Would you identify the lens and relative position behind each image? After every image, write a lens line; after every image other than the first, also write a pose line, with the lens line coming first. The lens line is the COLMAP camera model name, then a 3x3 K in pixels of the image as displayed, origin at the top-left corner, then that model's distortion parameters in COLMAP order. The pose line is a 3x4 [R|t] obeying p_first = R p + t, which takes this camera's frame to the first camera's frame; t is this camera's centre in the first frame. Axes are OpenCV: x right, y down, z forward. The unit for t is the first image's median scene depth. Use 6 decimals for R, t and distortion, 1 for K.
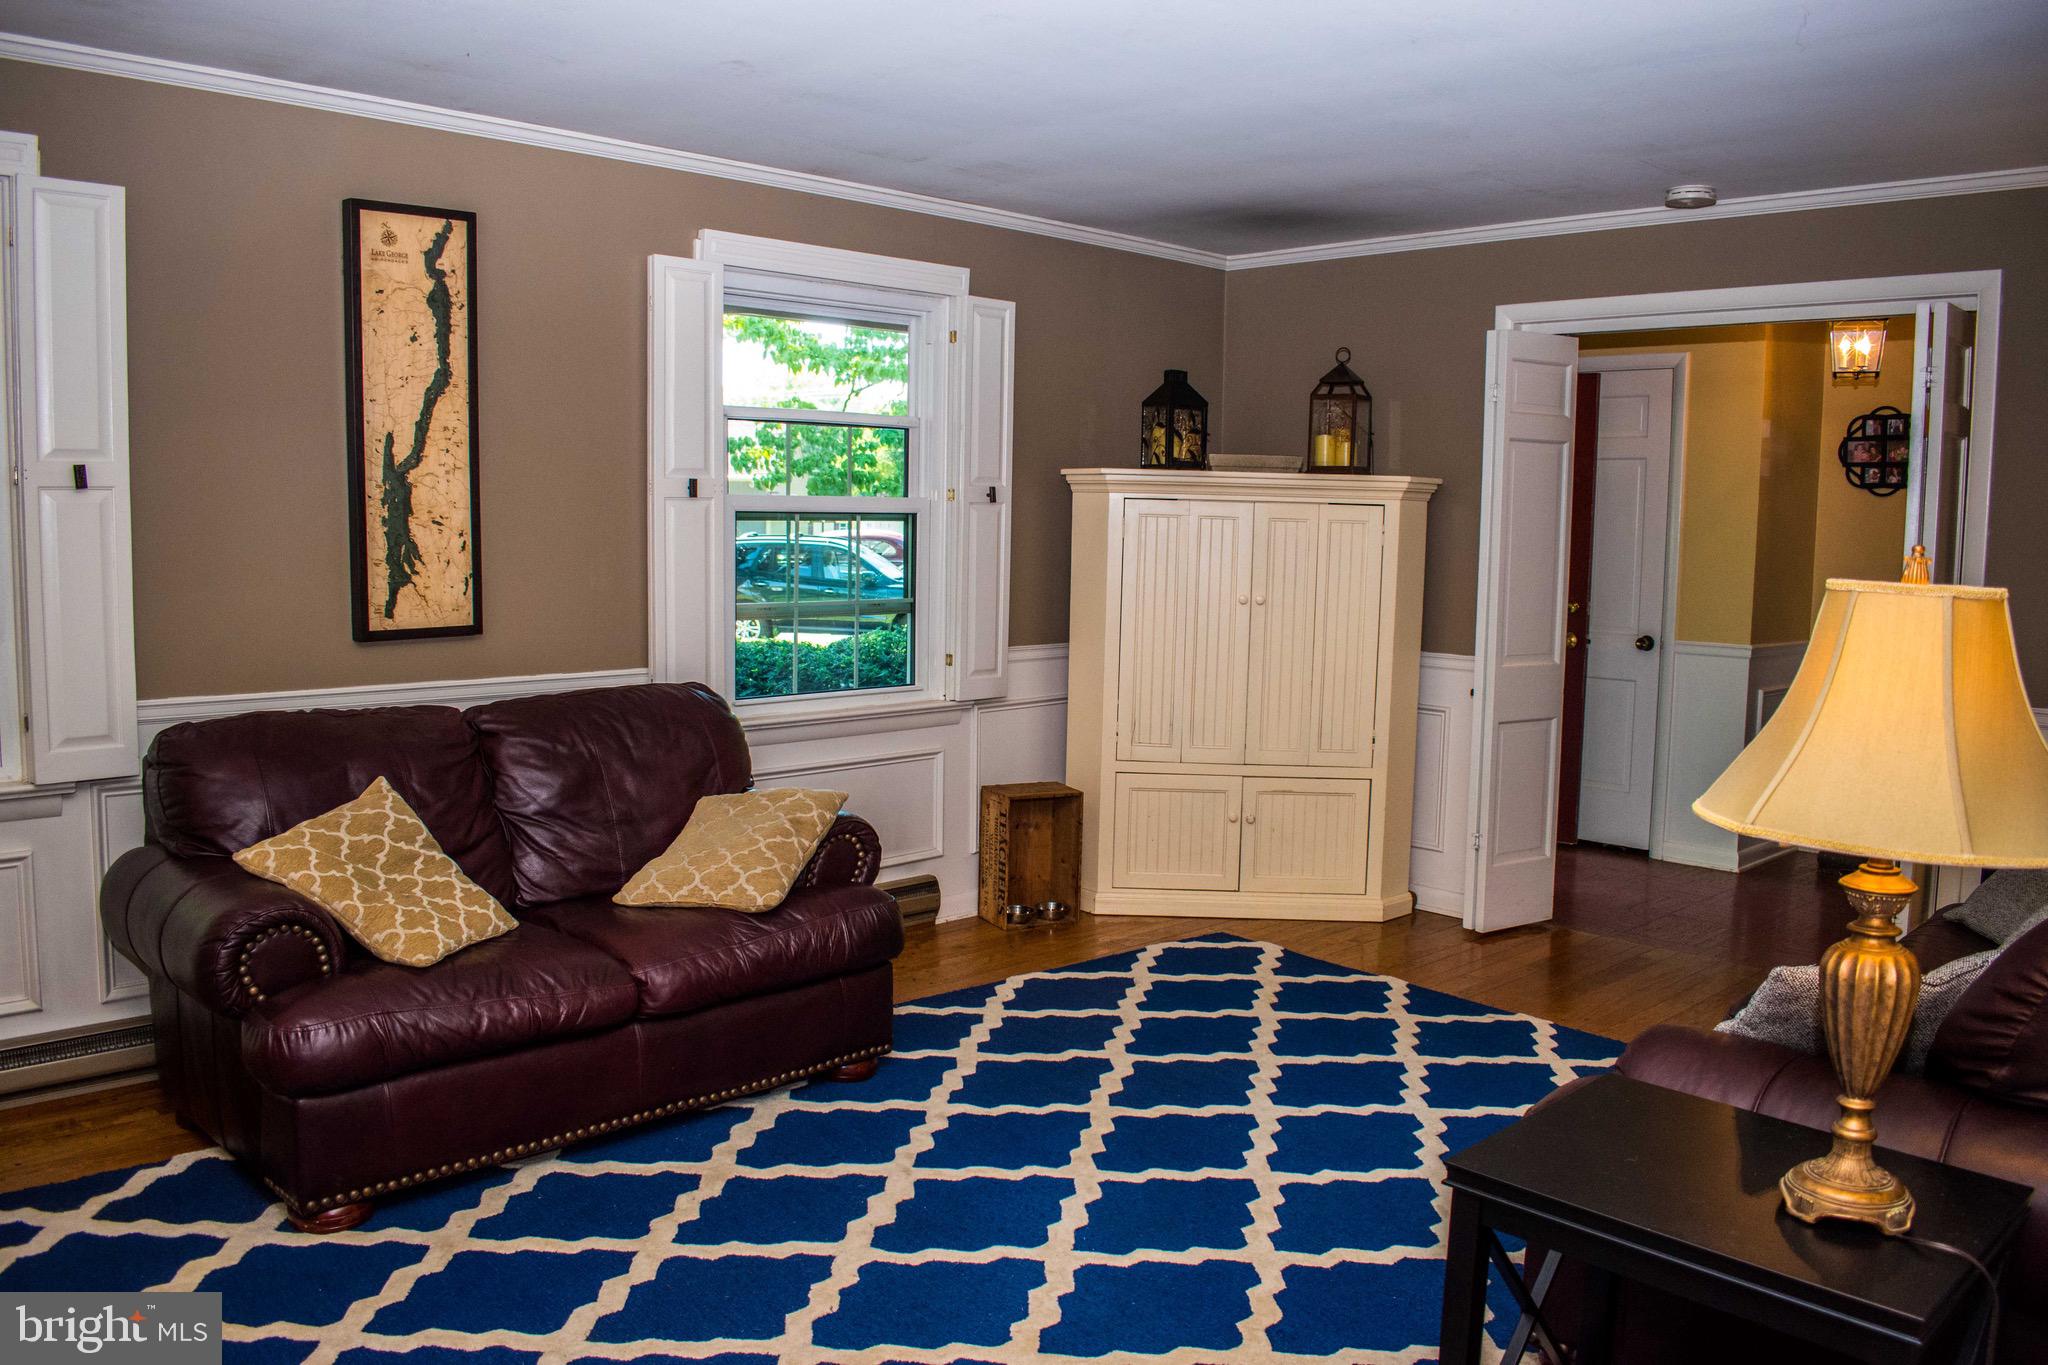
lens RADIAL K [[1600.0, 0, 1024.0], [0, 1600.0, 682.5], [0, 0, 1]] dist [-0.095465, 0.003289]
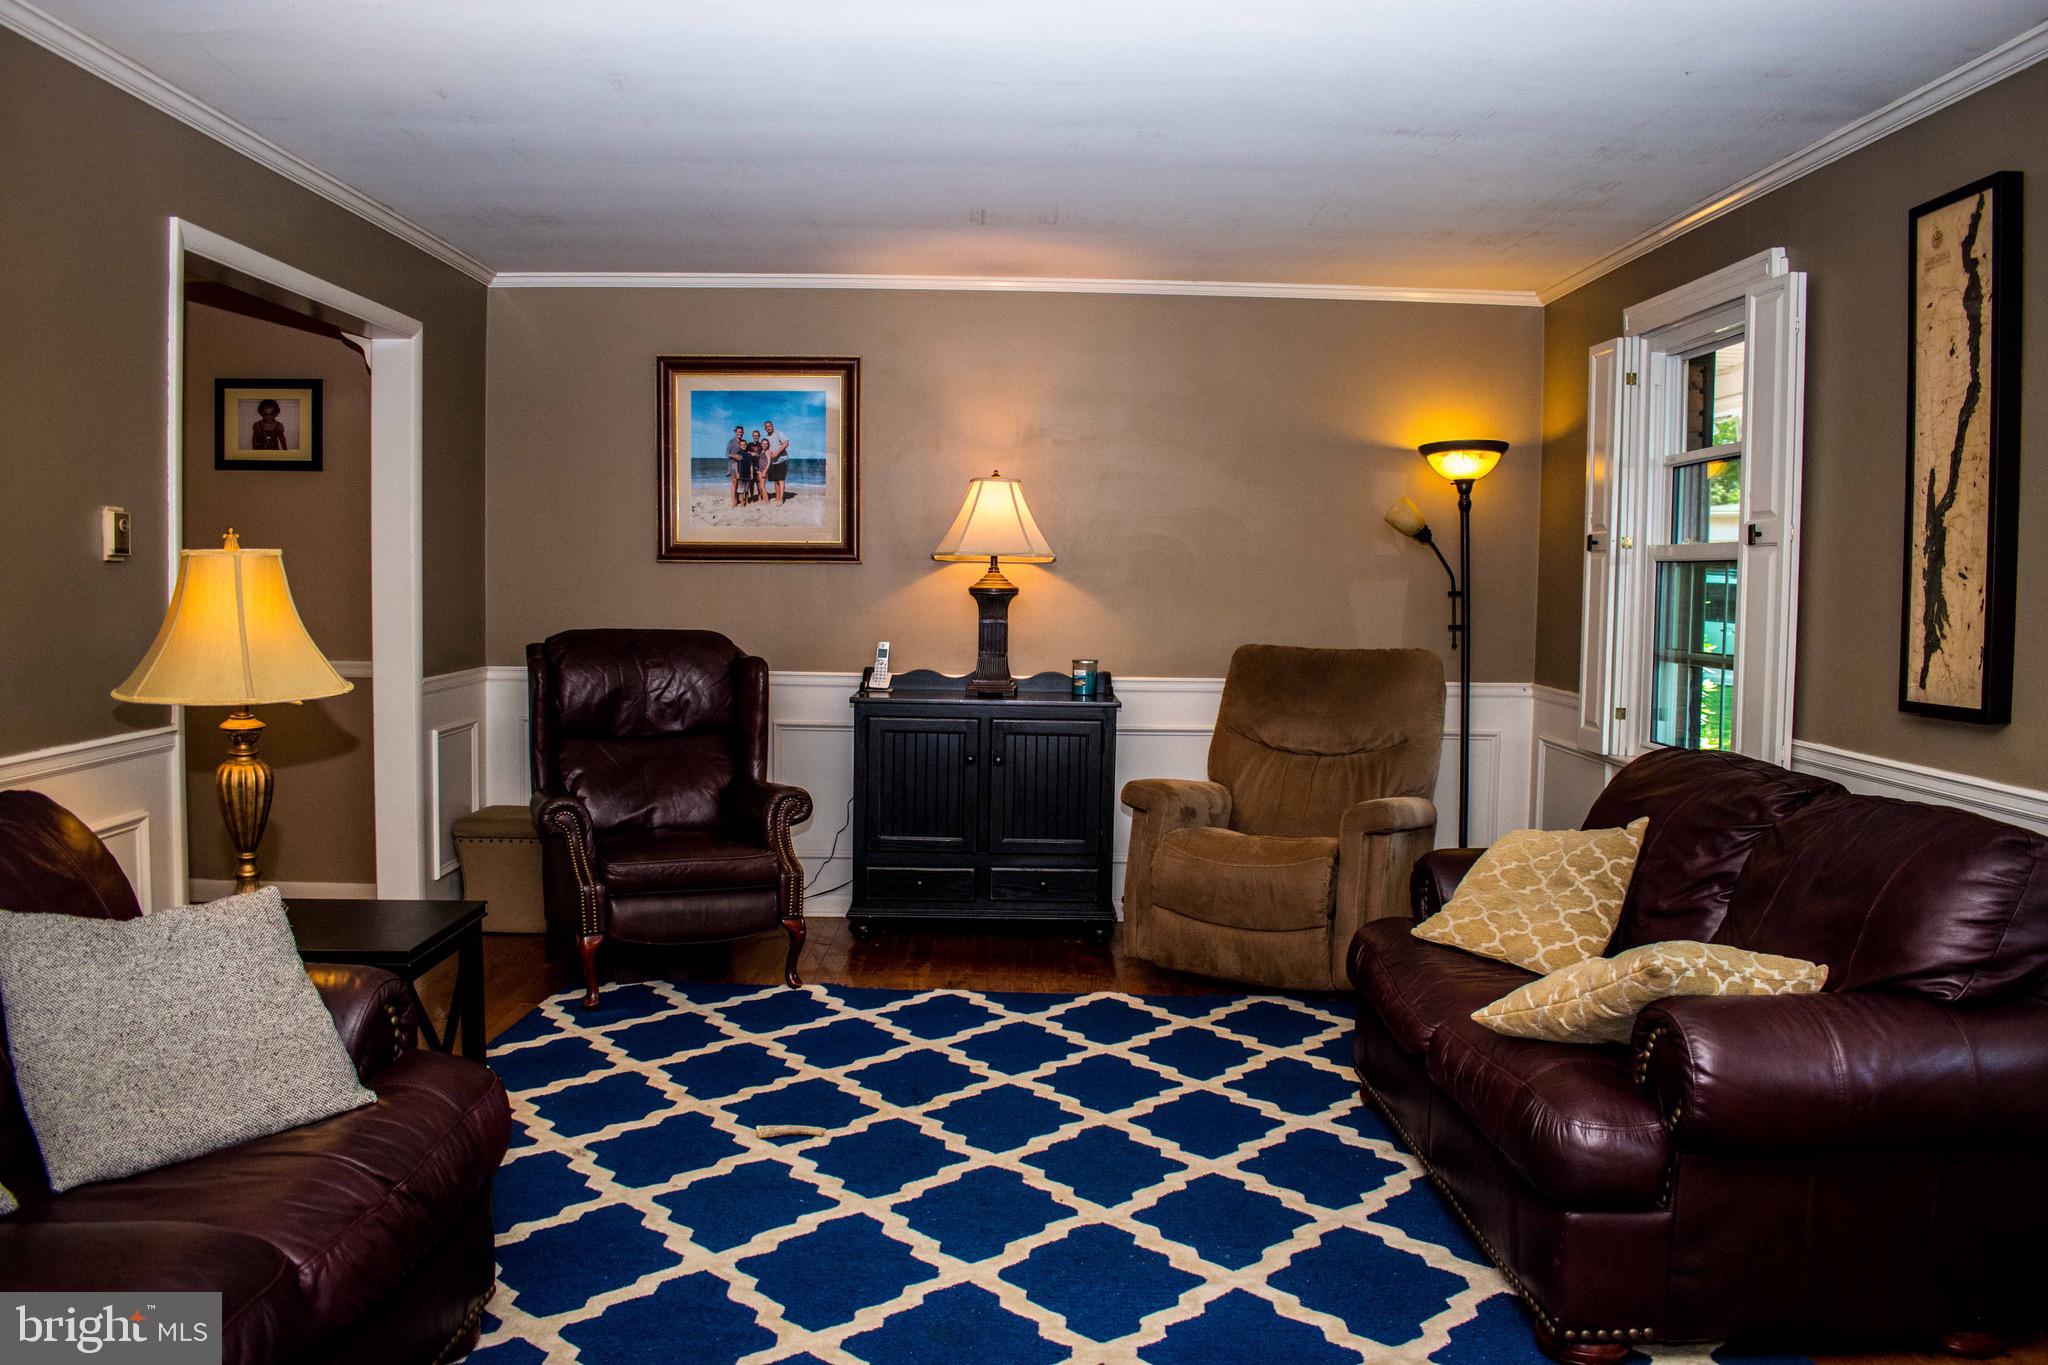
lens RADIAL K [[1600.0, 0, 1024.0], [0, 1600.0, 682.5], [0, 0, 1]] dist [-0.095465, 0.003289]
pose [[-0.687768, 0.019825, -0.725659, 0.531666], [-0.106471, 0.986062, 0.127852, -0.099371], [0.718080, 0.165194, -0.676071, 1.221938]]
